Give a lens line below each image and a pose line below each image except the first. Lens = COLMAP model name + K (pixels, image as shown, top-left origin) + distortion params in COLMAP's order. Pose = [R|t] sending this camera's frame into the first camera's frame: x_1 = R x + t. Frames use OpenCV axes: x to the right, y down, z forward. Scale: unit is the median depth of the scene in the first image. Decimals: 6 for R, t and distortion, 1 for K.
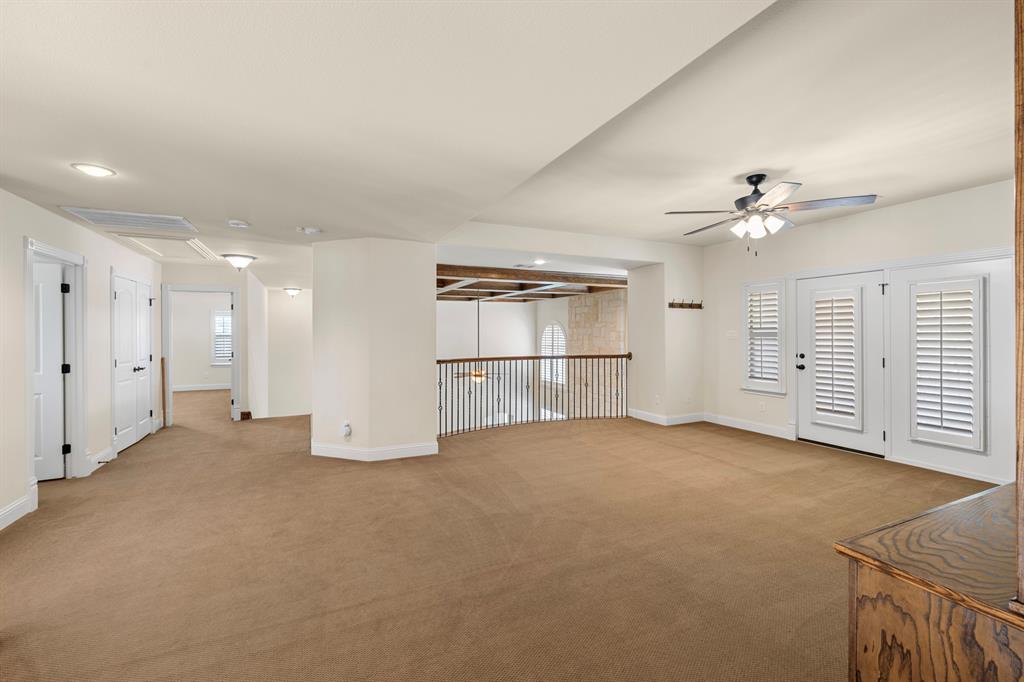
lens RADIAL K [[434.4, 0, 507.8], [0, 434.4, 332.3], [0, 0, 1]] dist [0.000444, 0.000135]
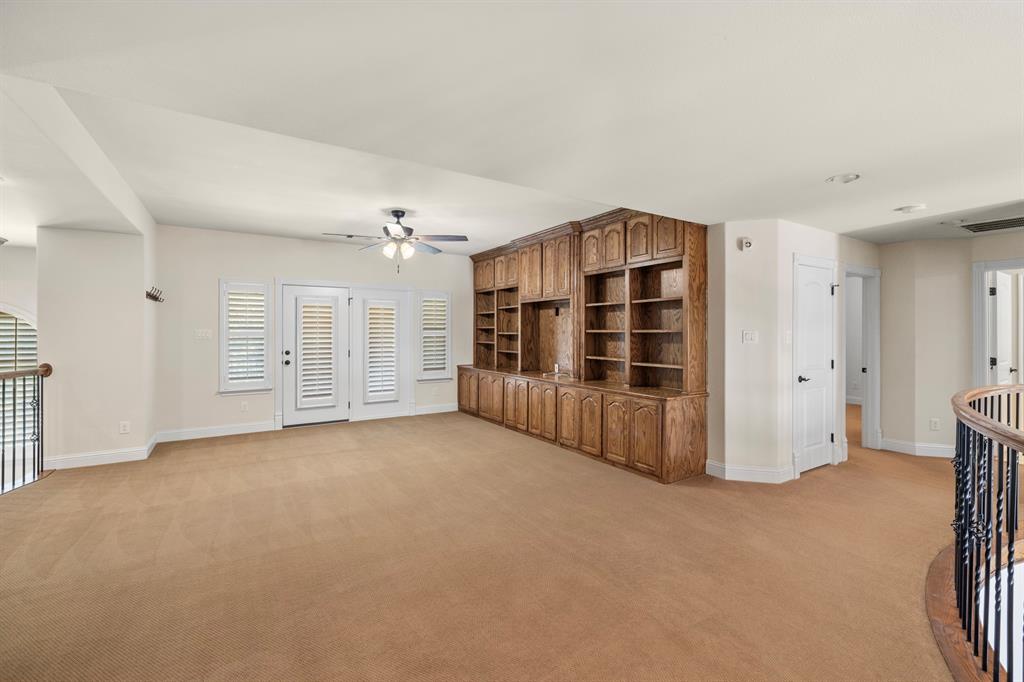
lens RADIAL K [[434.4, 0, 507.8], [0, 434.4, 332.3], [0, 0, 1]] dist [0.000444, 0.000135]
pose [[-0.122747, -0.002722, 0.992434, -0.596013], [-0.003627, 0.999991, 0.002294, -0.003024], [-0.992431, -0.003318, -0.122756, 0.663918]]
